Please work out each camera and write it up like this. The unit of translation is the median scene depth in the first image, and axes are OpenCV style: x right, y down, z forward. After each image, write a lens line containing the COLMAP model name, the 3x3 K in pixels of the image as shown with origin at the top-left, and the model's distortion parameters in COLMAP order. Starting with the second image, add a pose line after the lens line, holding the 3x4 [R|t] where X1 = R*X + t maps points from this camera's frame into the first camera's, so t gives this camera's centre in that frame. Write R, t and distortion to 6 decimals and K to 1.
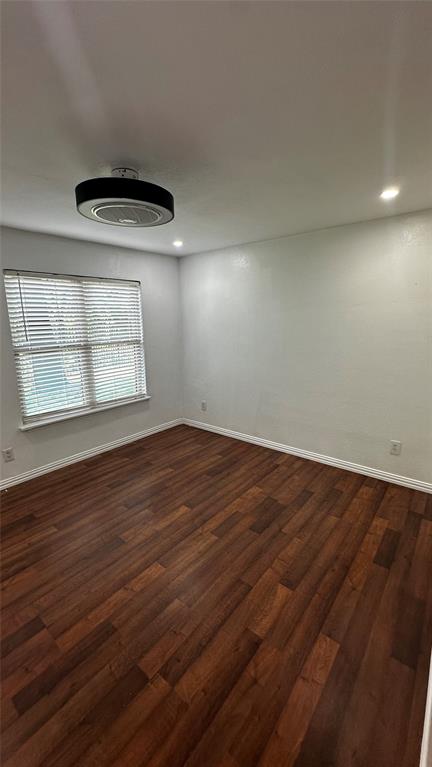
lens RADIAL K [[306.3, 0, 216.8], [0, 306.3, 385.2], [0, 0, 1]] dist [-0.001014, 0.000462]
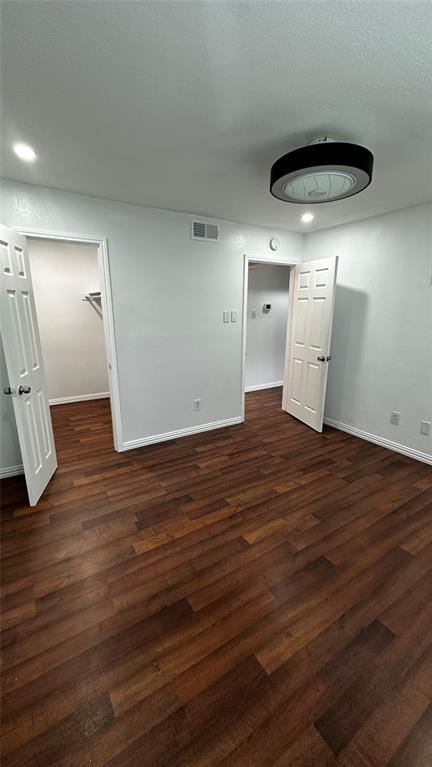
lens RADIAL K [[306.3, 0, 216.8], [0, 306.3, 385.2], [0, 0, 1]] dist [-0.001014, 0.000462]
pose [[-0.946920, -0.080653, 0.311188, -0.268386], [0.064955, 0.900046, 0.430926, -0.335886], [-0.314840, 0.428266, -0.847033, 1.713276]]
